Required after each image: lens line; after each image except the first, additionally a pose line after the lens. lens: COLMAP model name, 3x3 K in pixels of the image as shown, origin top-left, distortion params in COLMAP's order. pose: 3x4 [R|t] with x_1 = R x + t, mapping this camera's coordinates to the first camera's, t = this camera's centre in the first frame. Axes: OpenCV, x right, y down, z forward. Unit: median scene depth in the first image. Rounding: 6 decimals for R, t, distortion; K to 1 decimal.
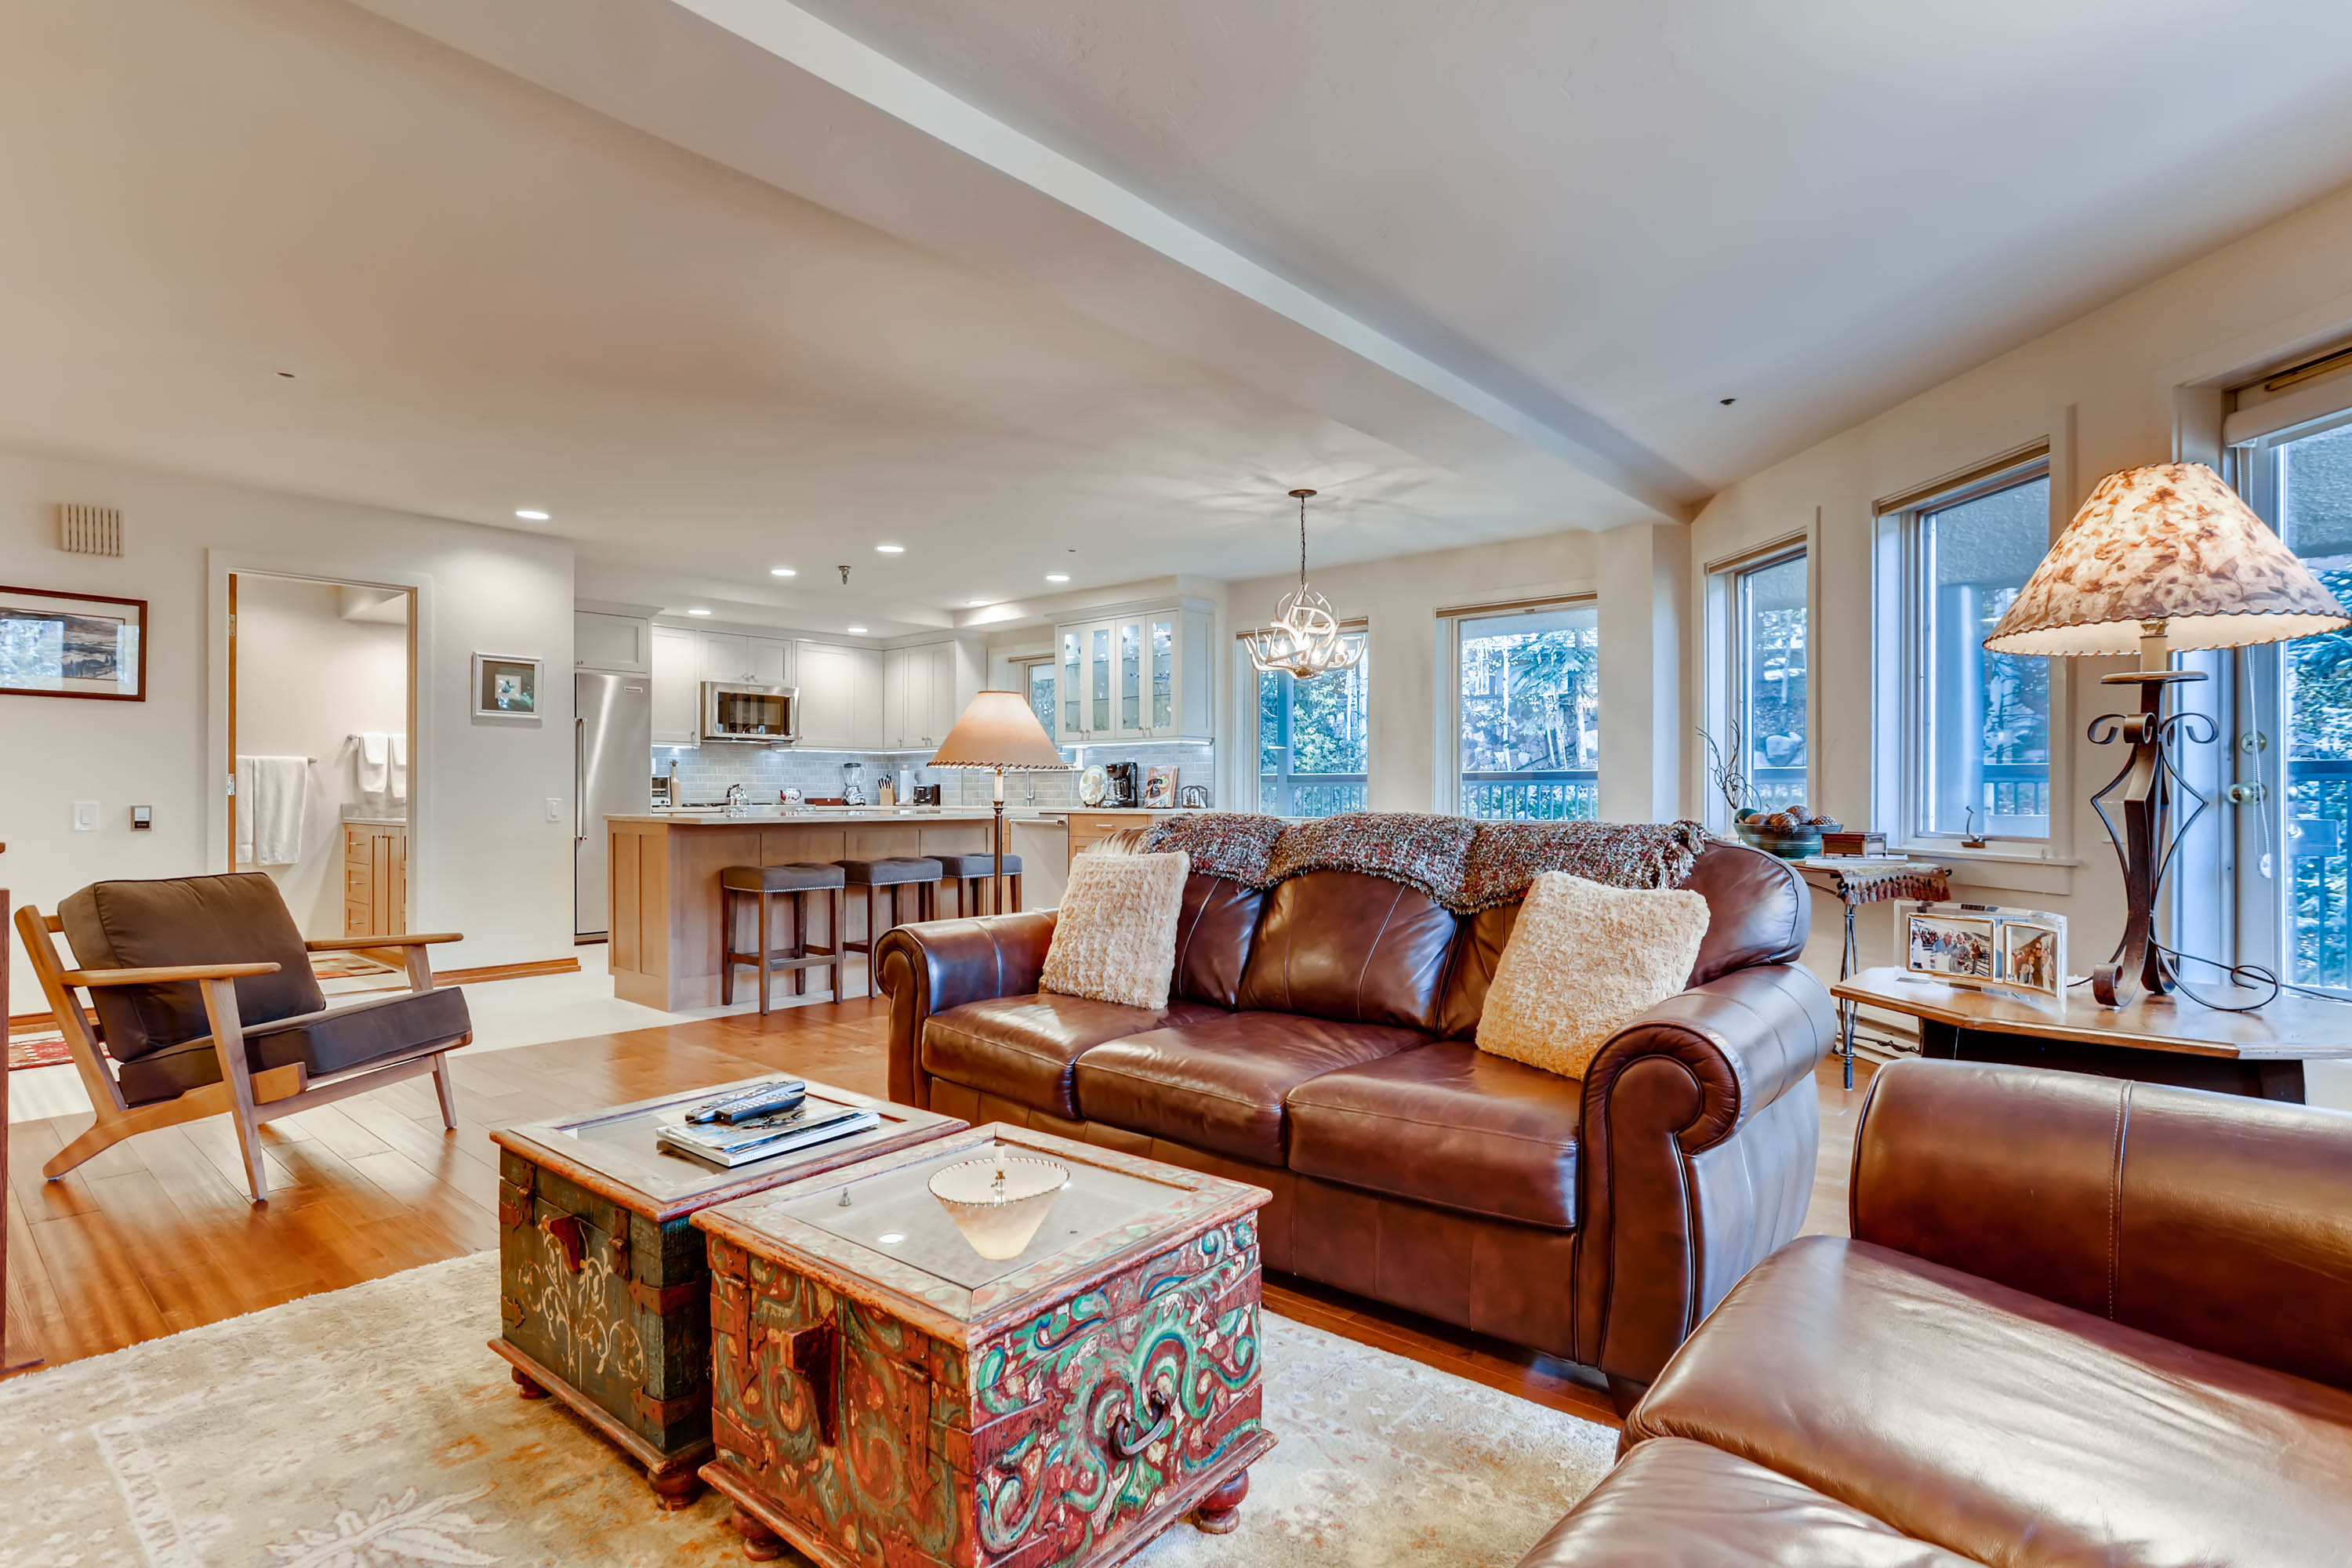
lens RADIAL K [[1158.4, 0, 1167.3], [0, 1158.4, 804.9], [0, 0, 1]] dist [-0.033287, 0.021879]
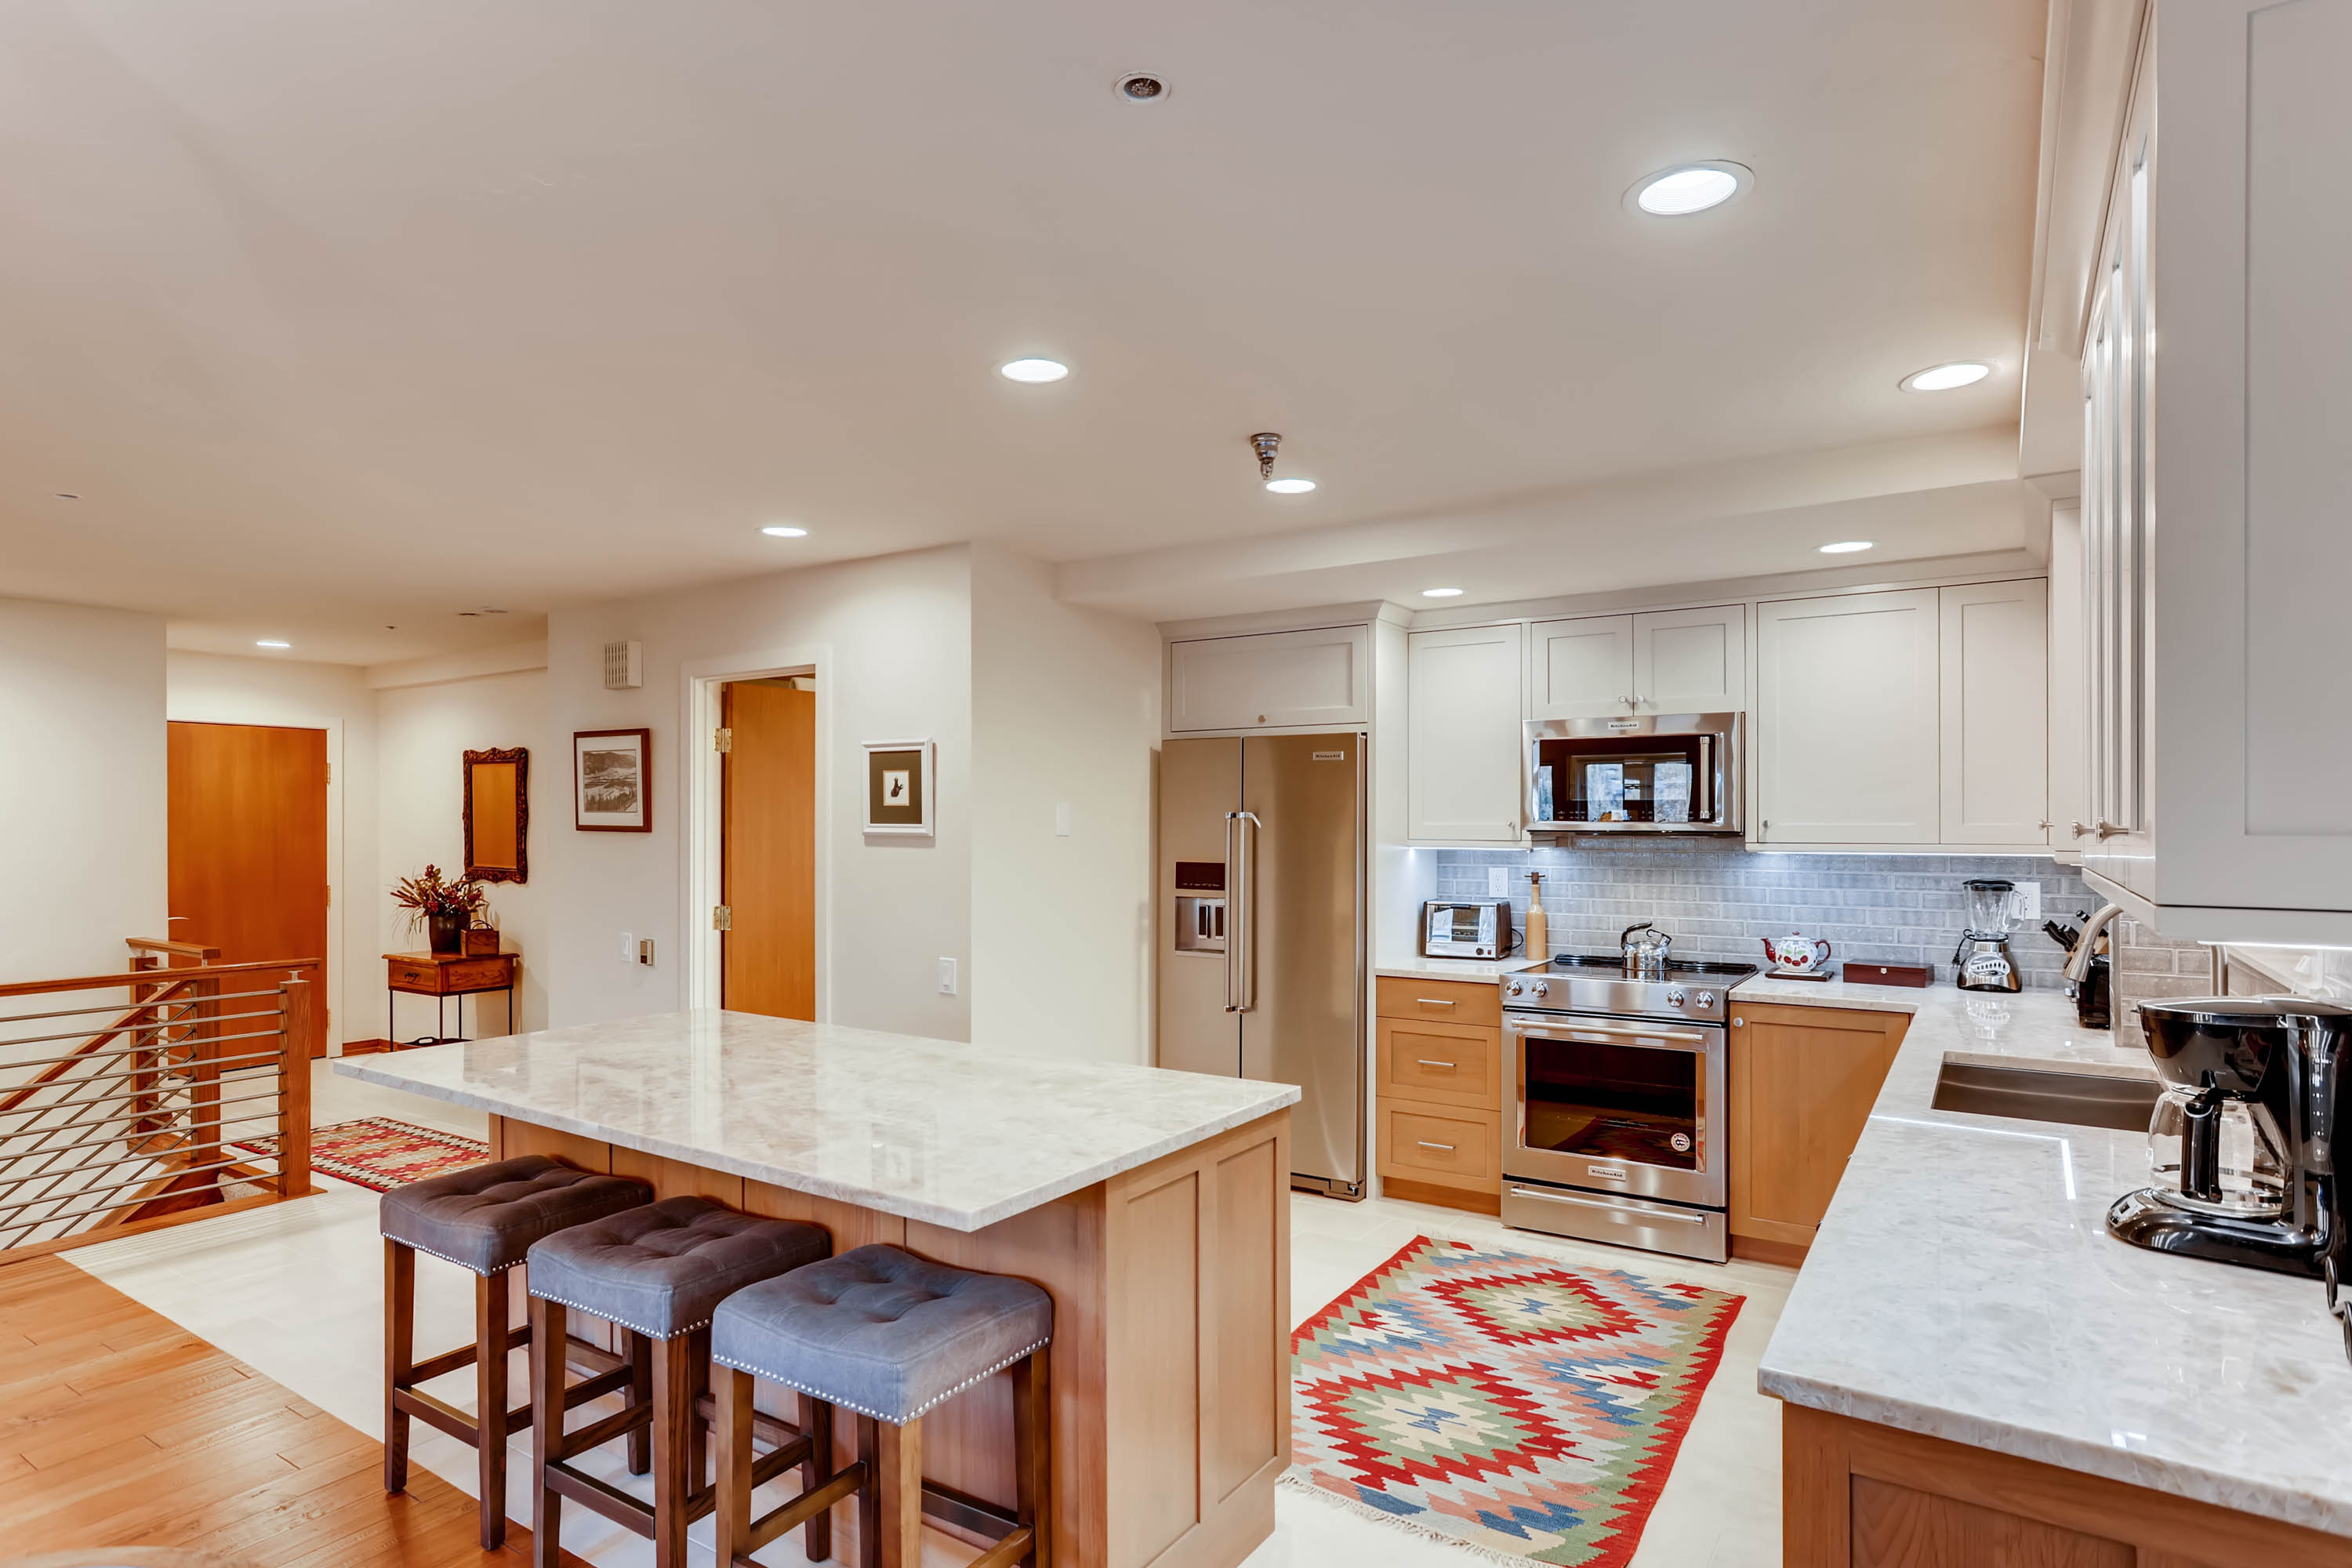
lens RADIAL K [[1263.6, 0, 1173.9], [0, 1263.6, 829.0], [0, 0, 1]] dist [-0.001678, -0.000252]
pose [[0.139721, 0.004056, -0.990183, 0.129720], [-0.009001, 0.999955, 0.002826, -0.060909], [0.990150, 0.008518, 0.139751, 0.781792]]
